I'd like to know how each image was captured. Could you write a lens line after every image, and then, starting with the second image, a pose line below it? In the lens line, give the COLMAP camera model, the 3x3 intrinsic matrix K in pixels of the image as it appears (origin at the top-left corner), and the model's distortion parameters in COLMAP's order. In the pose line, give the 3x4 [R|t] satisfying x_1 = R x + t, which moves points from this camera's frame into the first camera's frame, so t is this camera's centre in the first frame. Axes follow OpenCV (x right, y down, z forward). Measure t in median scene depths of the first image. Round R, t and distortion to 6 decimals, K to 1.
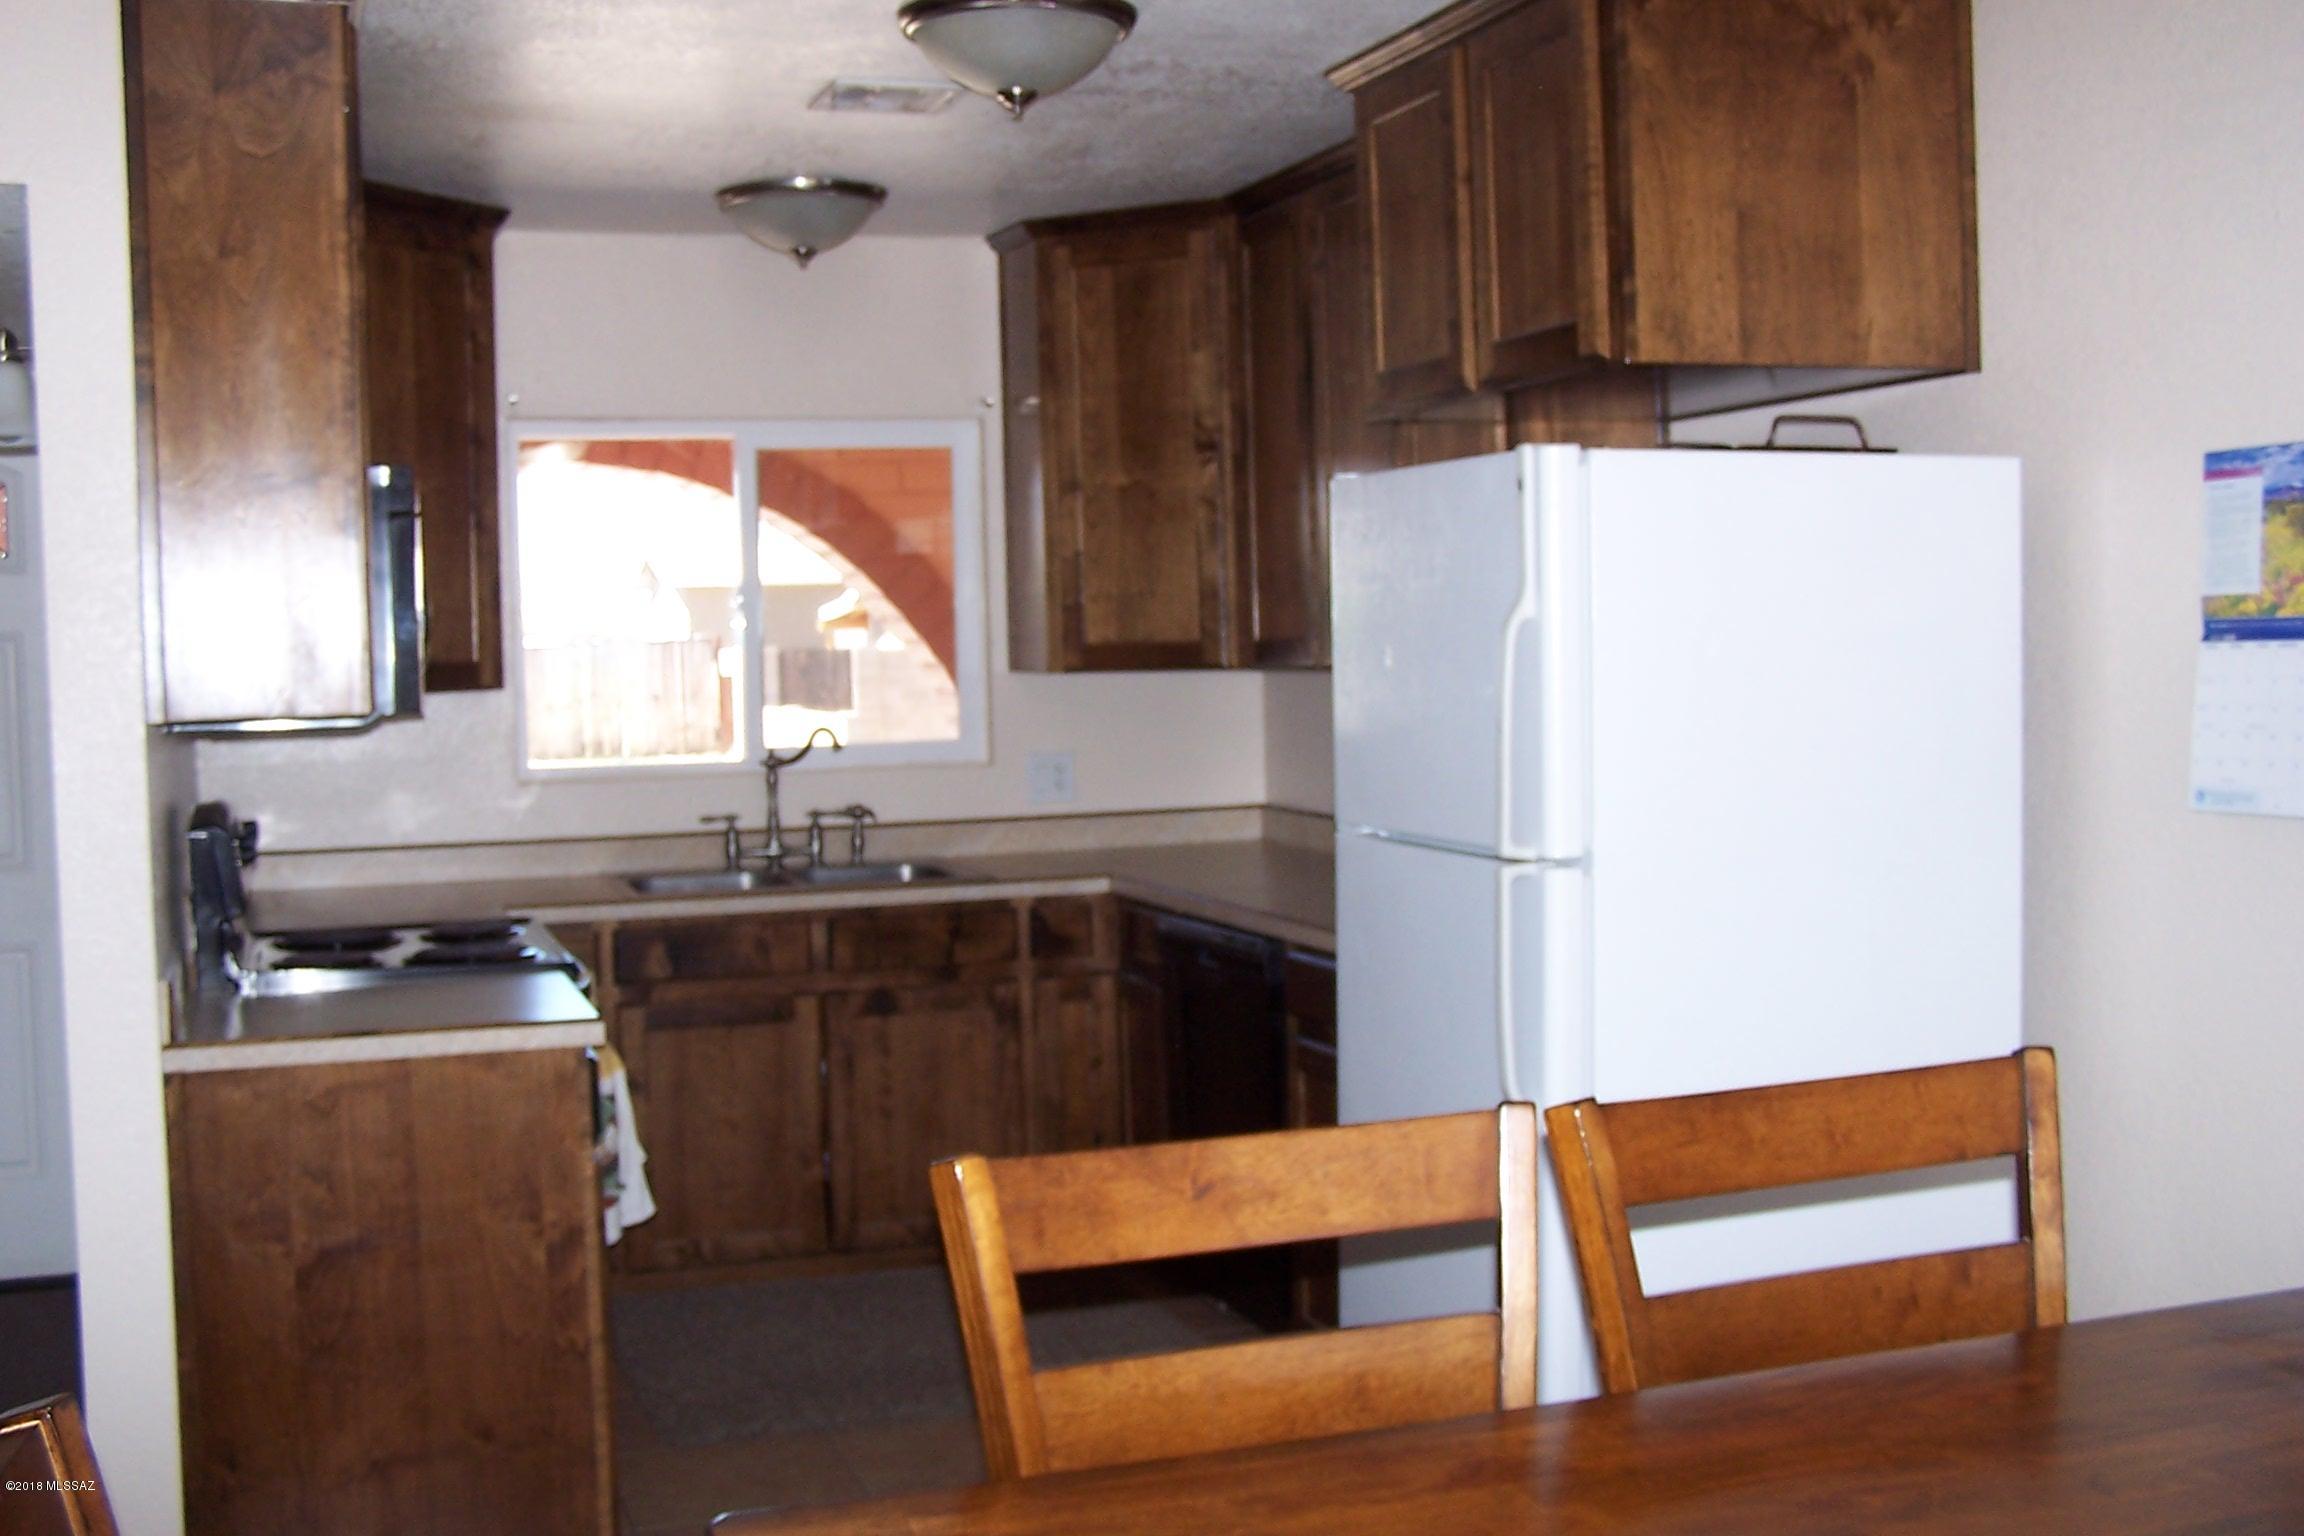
lens RADIAL K [[2552.7, 0, 1109.9], [0, 2552.7, 774.1], [0, 0, 1]] dist [-0.109199, 0.000000]
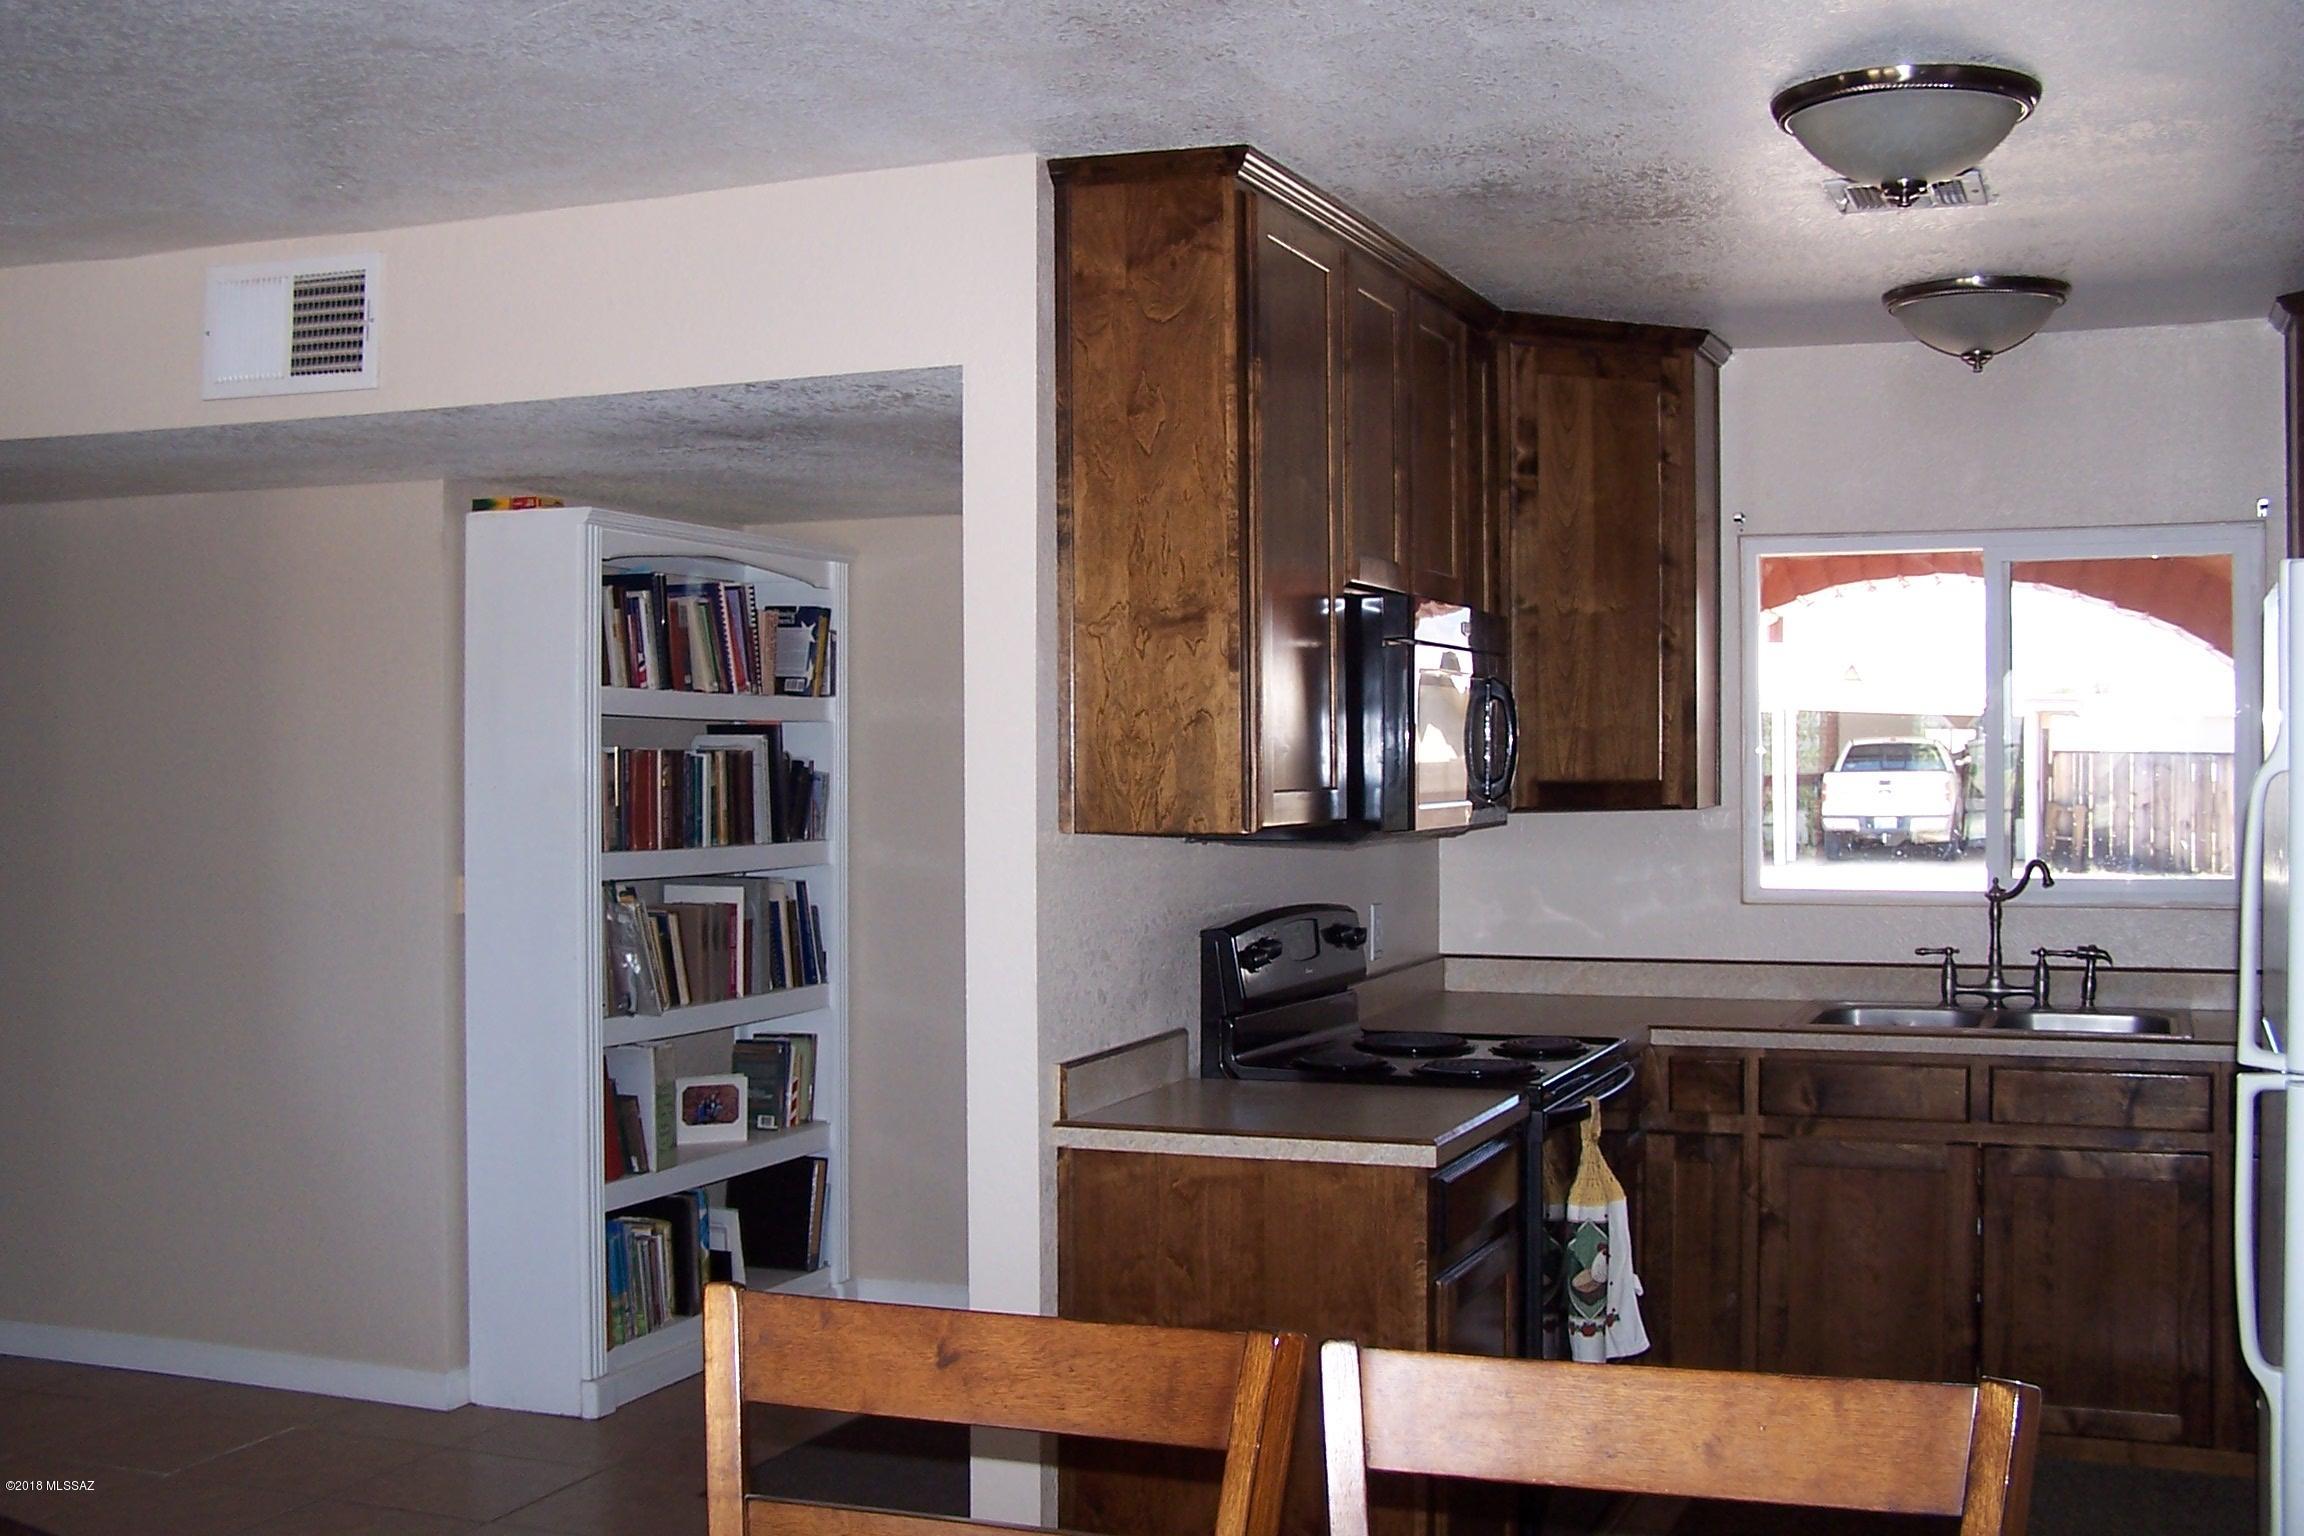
lens RADIAL K [[2552.7, 0, 1145.8], [0, 2552.7, 773.8], [0, 0, 1]] dist [-0.109199, 0.000000]
pose [[0.772157, 0.023112, -0.635012, 0.231236], [-0.047861, 0.998615, -0.021853, -0.014899], [0.633627, 0.047266, 0.772193, 0.089413]]
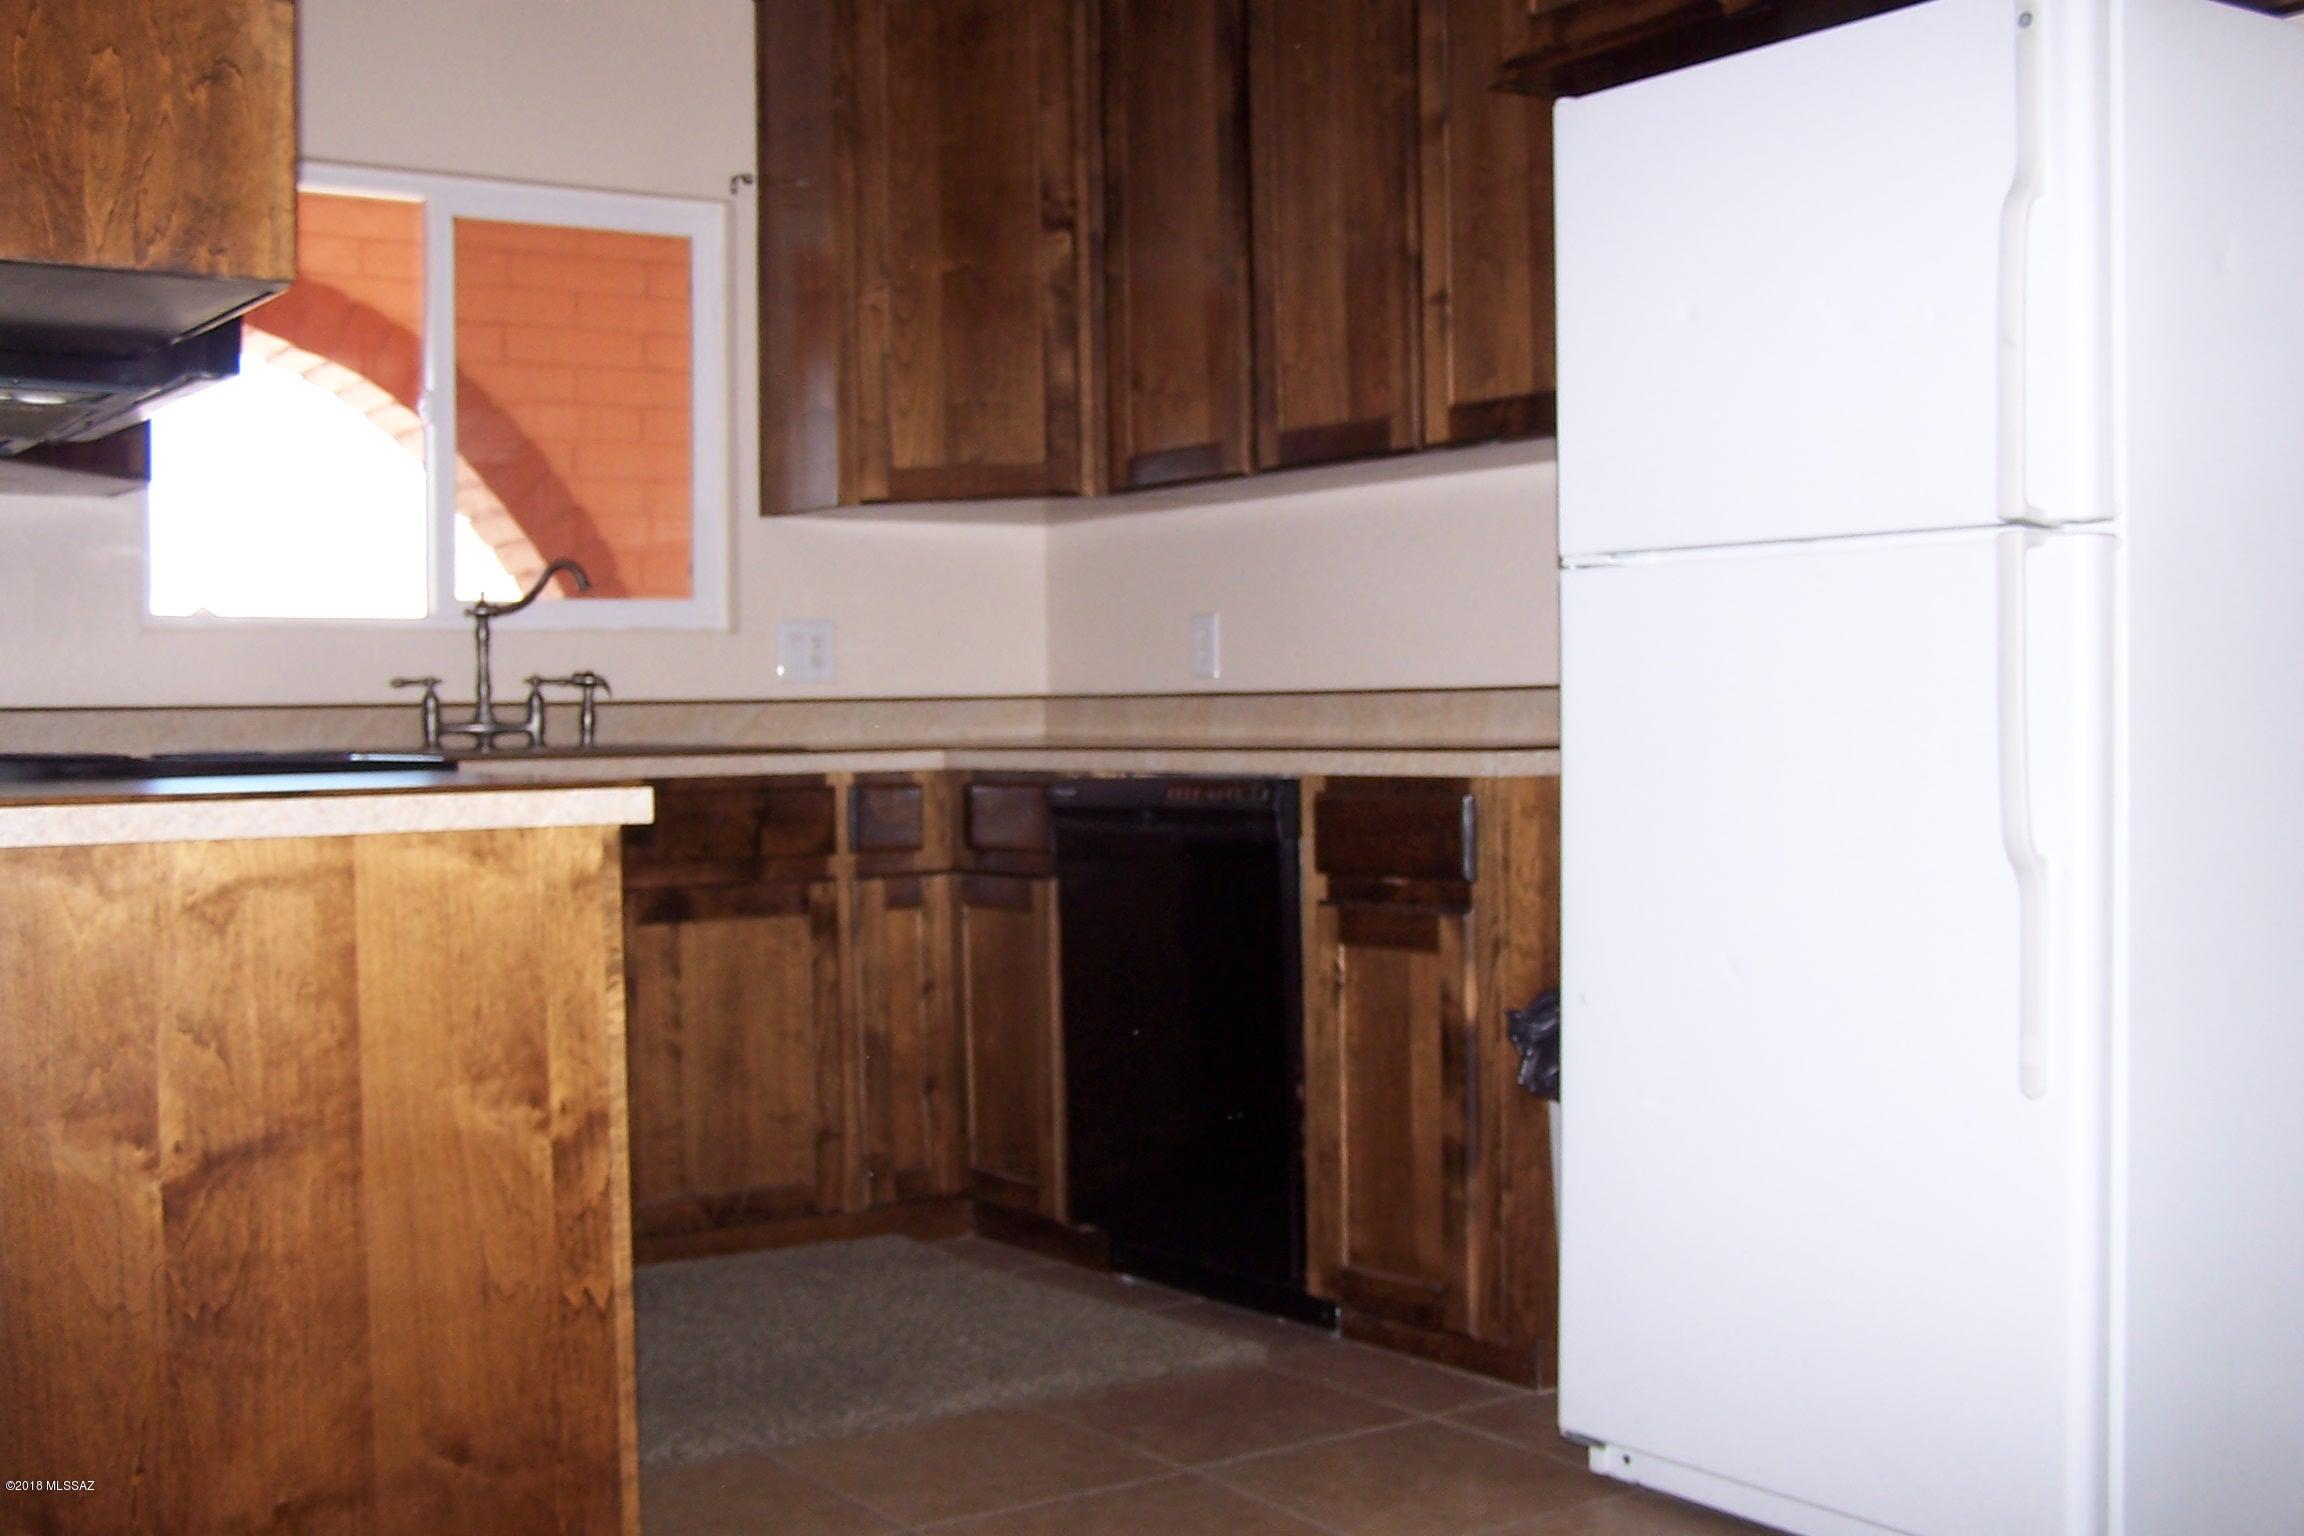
lens RADIAL K [[2552.7, 0, 1140.7], [0, 2552.7, 758.0], [0, 0, 1]] dist [-0.109199, 0.000000]
pose [[0.958151, 0.003982, 0.286235, -0.173991], [0.007583, 0.999199, -0.039283, 0.076558], [-0.286162, 0.039810, 0.957354, 0.229378]]
